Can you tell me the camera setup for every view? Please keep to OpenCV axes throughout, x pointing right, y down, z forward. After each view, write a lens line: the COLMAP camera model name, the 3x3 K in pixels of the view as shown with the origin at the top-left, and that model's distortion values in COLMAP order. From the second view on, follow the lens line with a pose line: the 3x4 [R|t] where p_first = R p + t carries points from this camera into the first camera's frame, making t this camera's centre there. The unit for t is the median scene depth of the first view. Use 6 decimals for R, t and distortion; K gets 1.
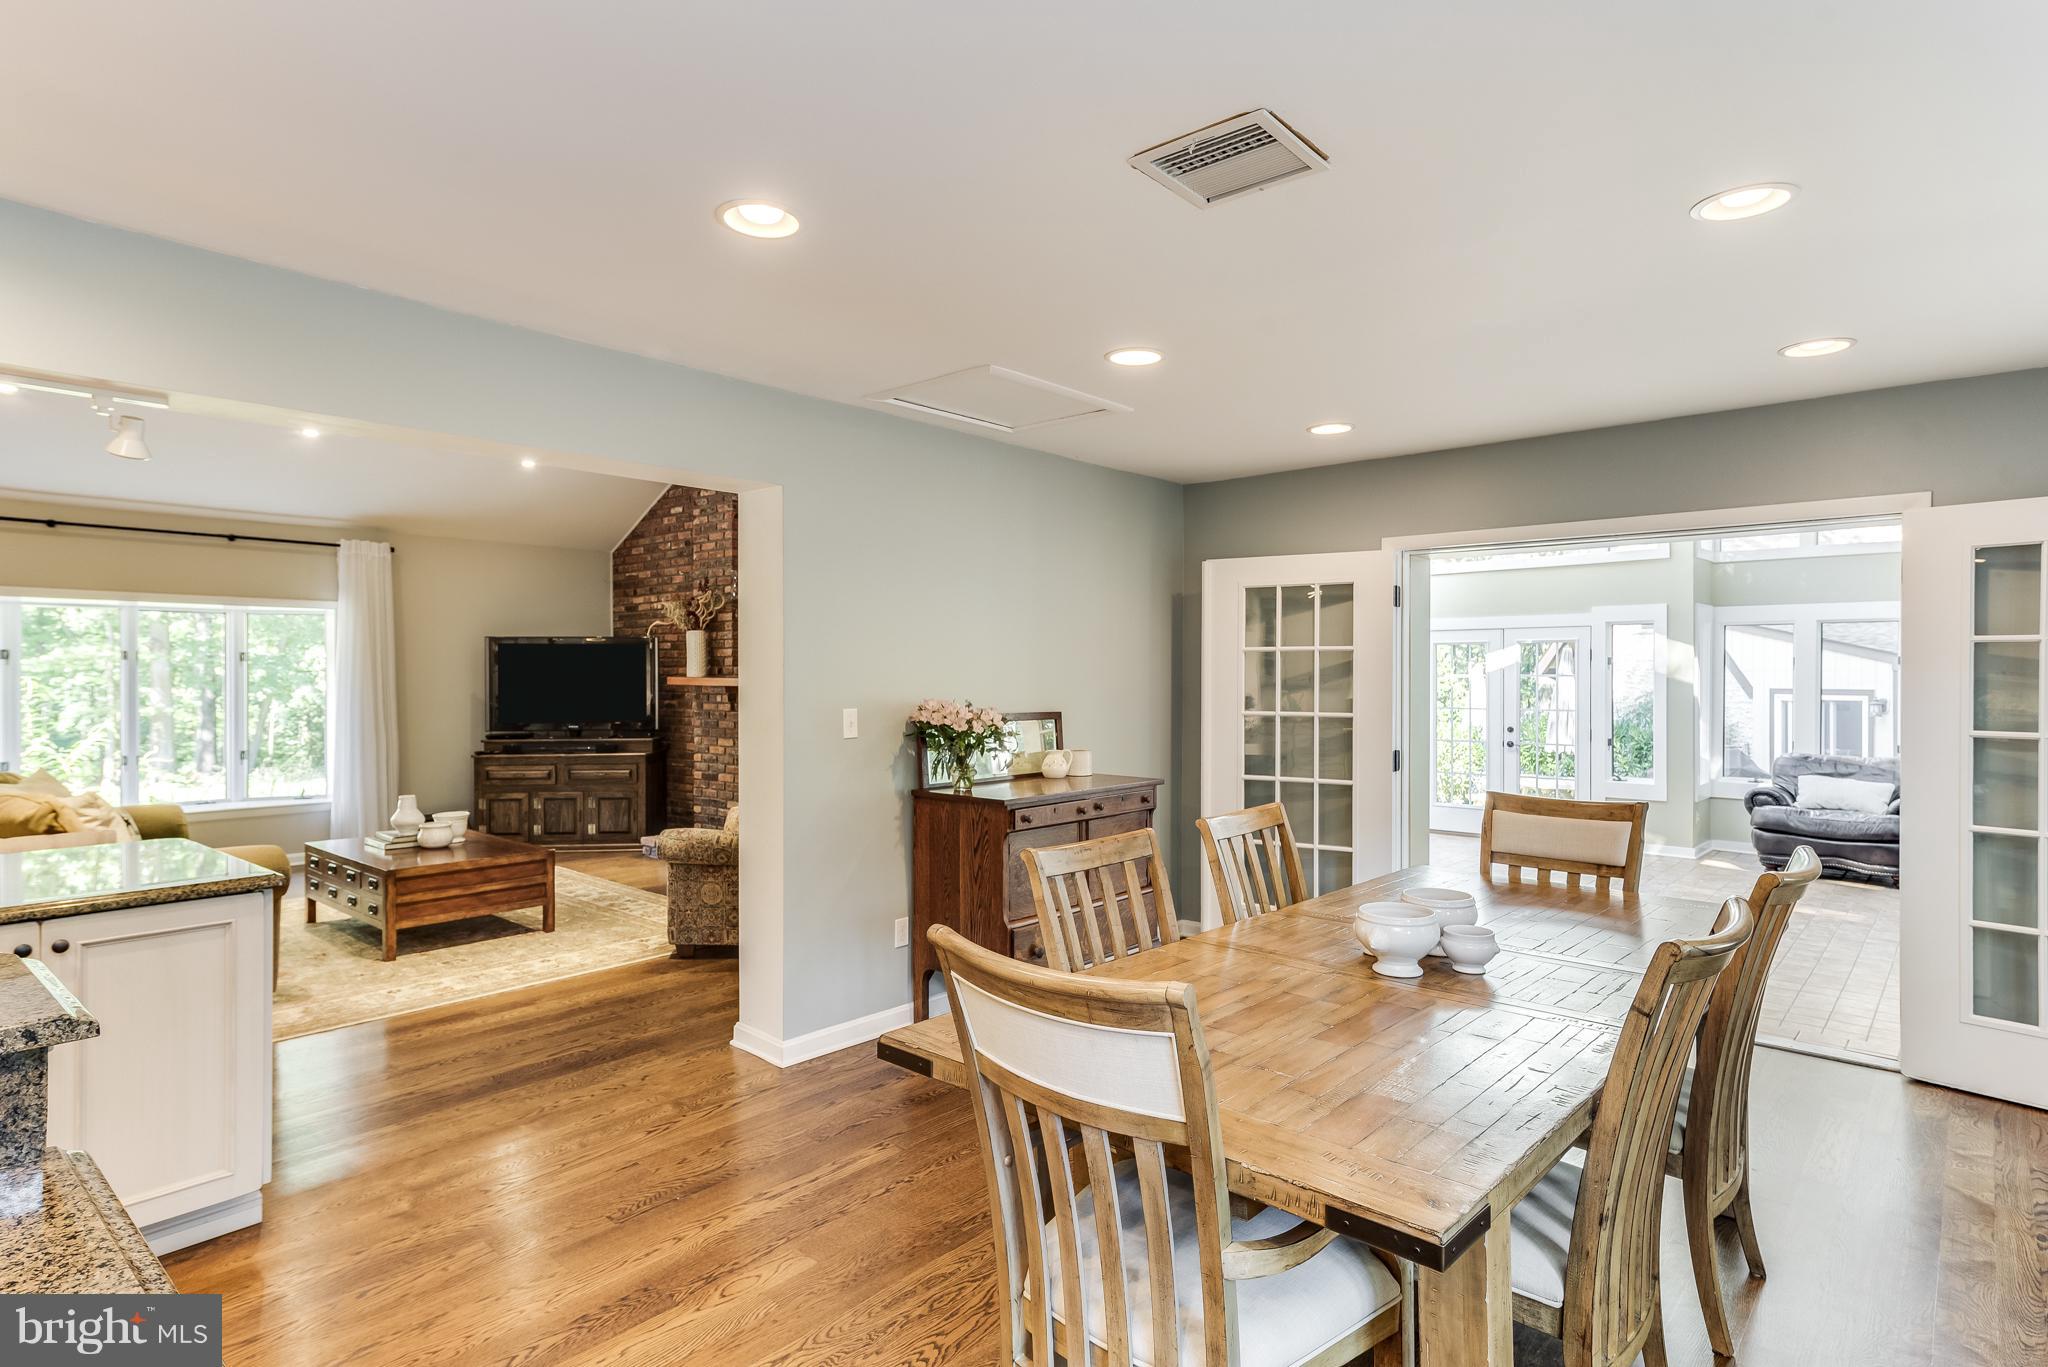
lens RADIAL K [[1006.2, 0, 1024.0], [0, 1006.2, 683.5], [0, 0, 1]] dist [0.001980, -0.000072]
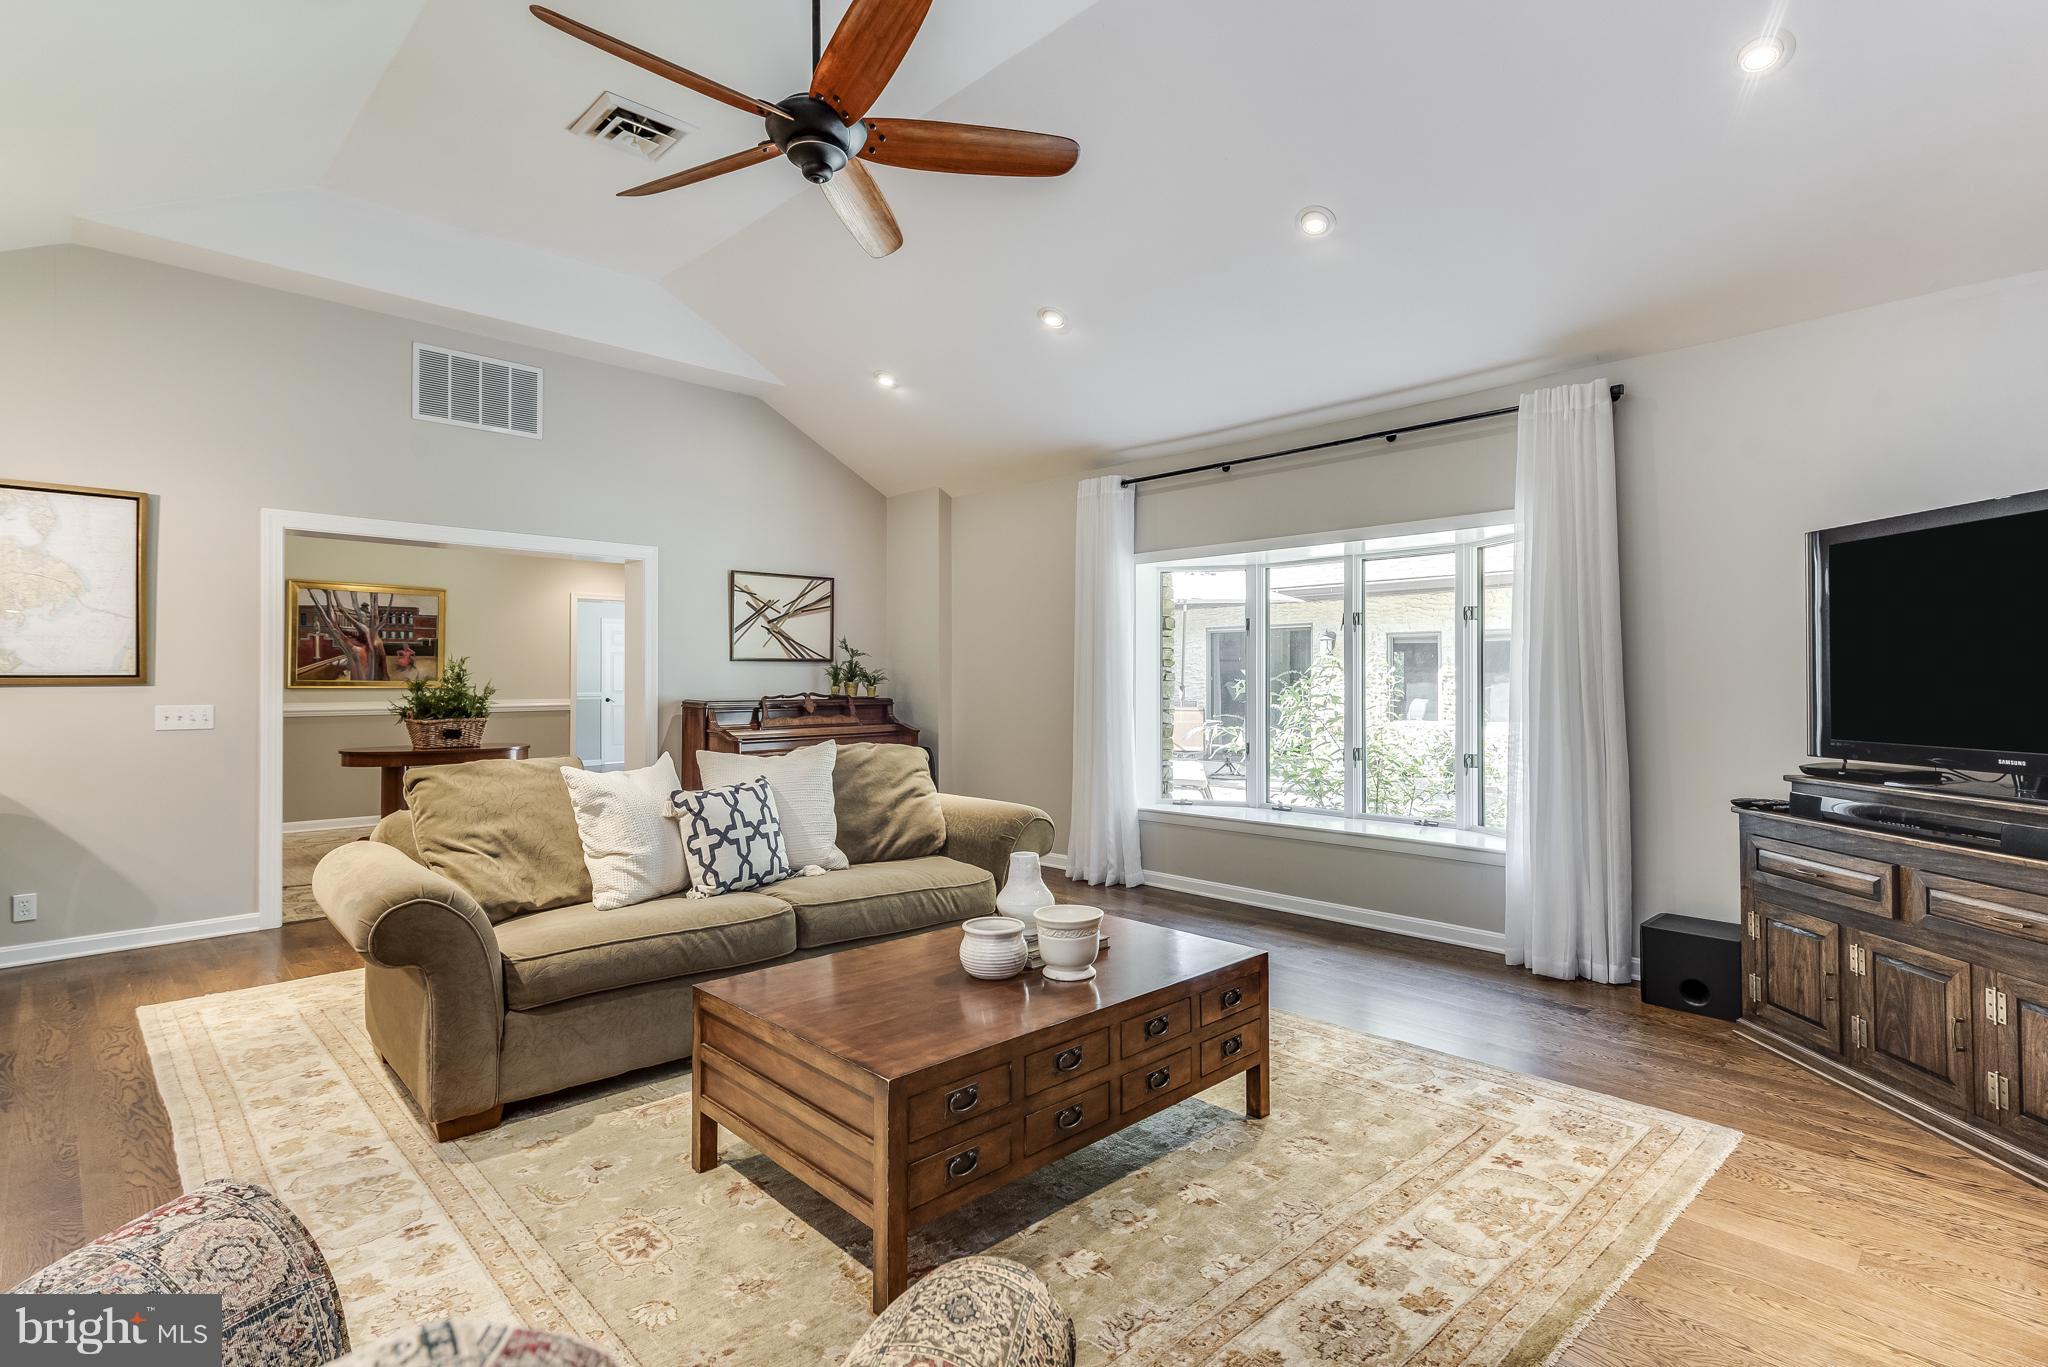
lens RADIAL K [[1016.0, 0, 1035.0], [0, 1016.0, 665.2], [0, 0, 1]] dist [0.023712, -0.002281]
pose [[-0.084889, -0.009510, -0.996345, -0.073544], [-0.009552, 0.999916, -0.008731, 0.015929], [0.996345, 0.008776, -0.084973, 0.725726]]
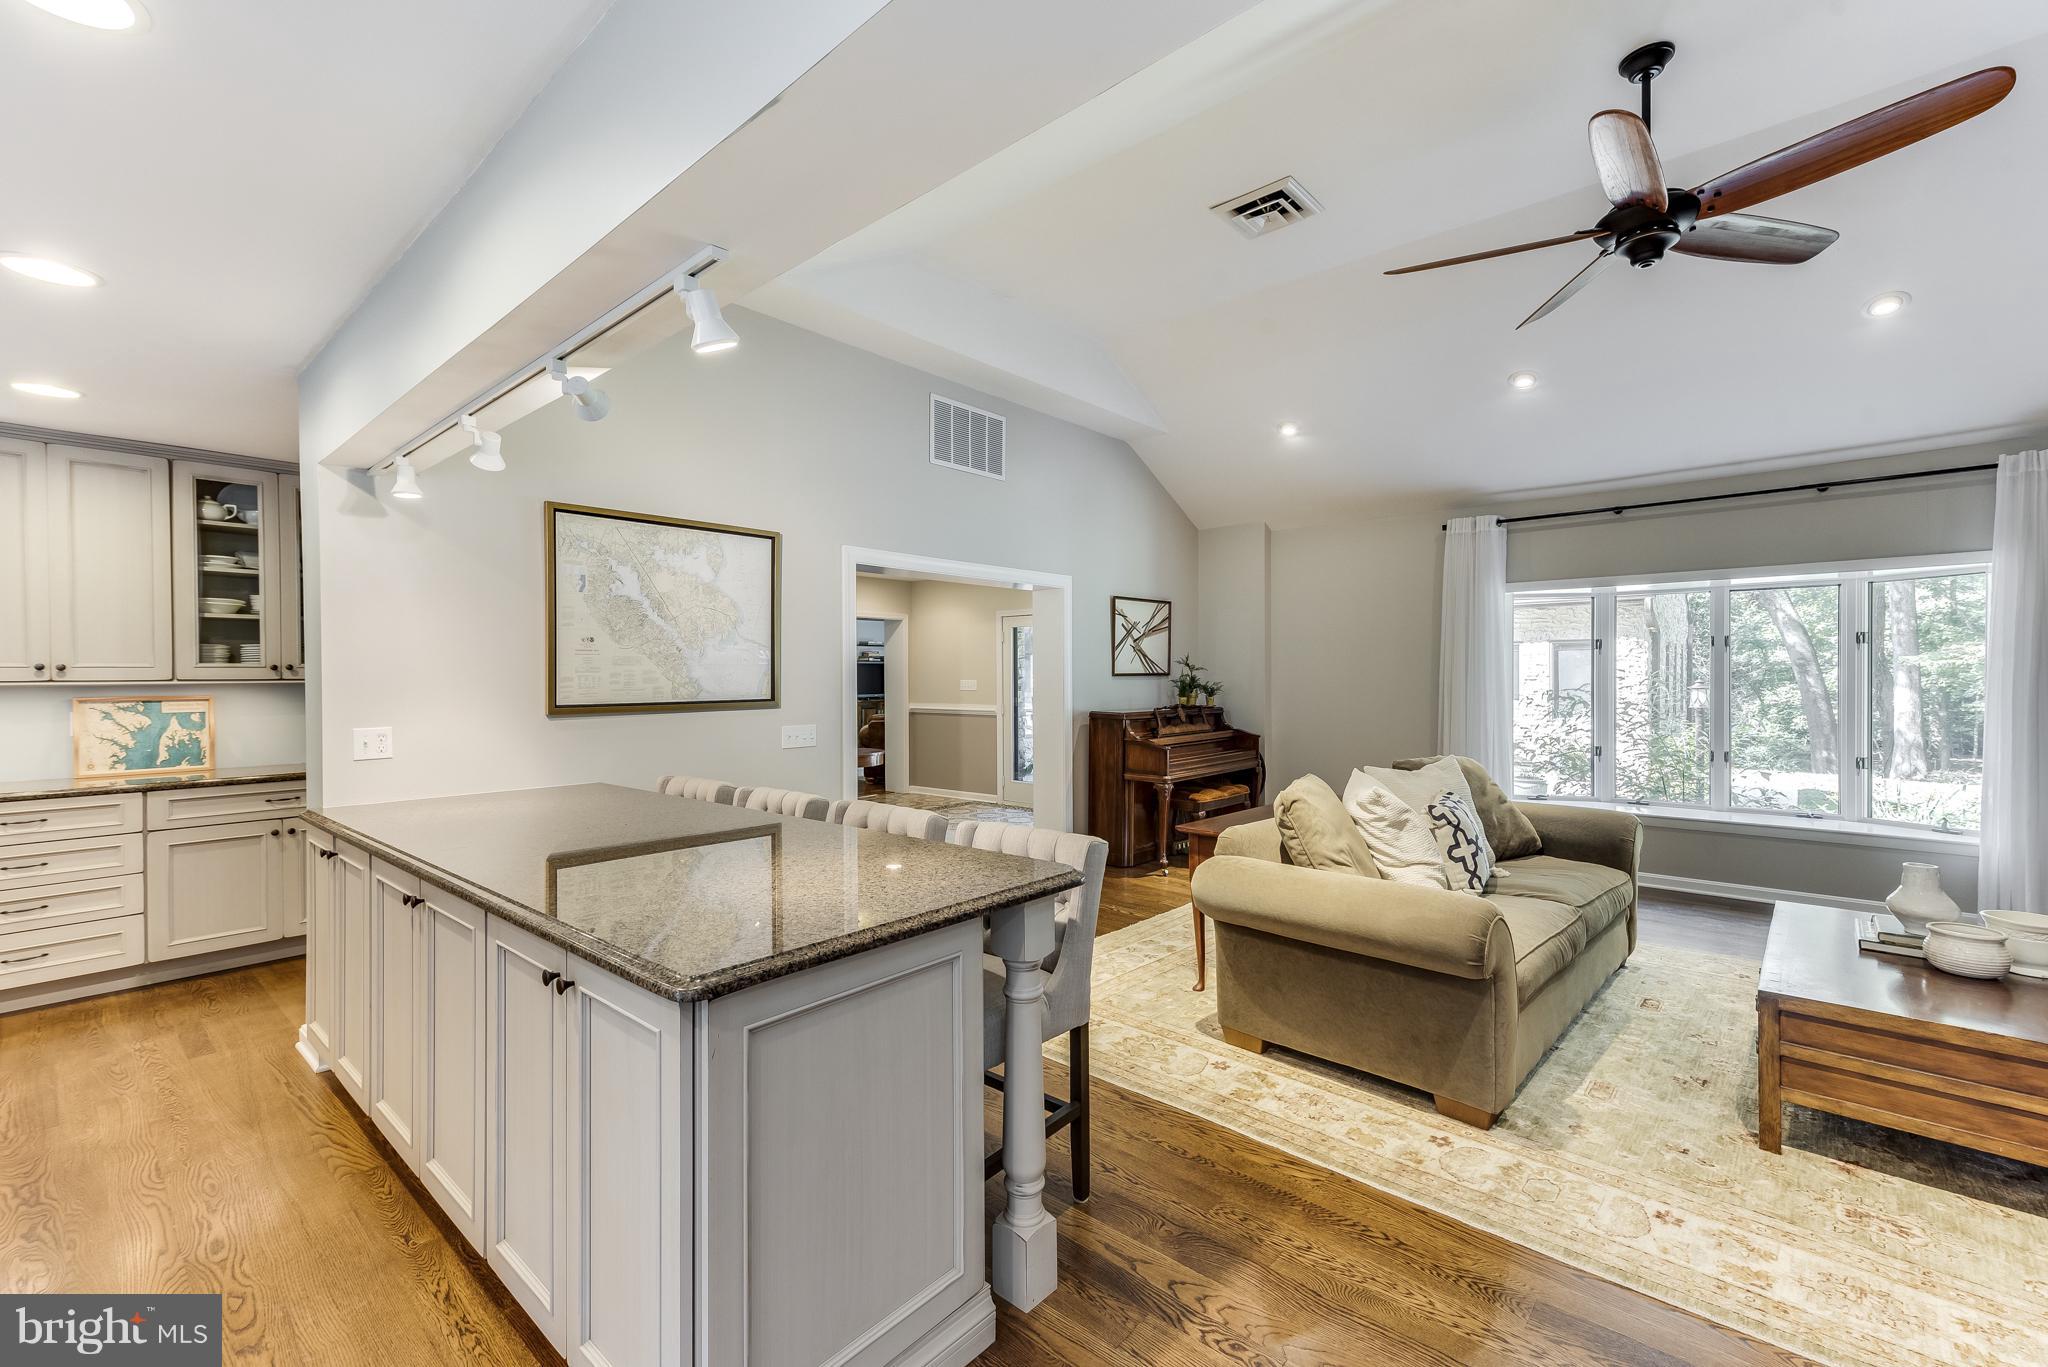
lens RADIAL K [[874.7, 0, 1024.0], [0, 874.7, 683.5], [0, 0, 1]] dist [0.007383, -0.000444]
pose [[-0.016872, 0.013787, -0.999763, -0.071196], [-0.005258, 0.999890, 0.013878, 0.003287], [0.999844, 0.005490, -0.016798, 0.332708]]
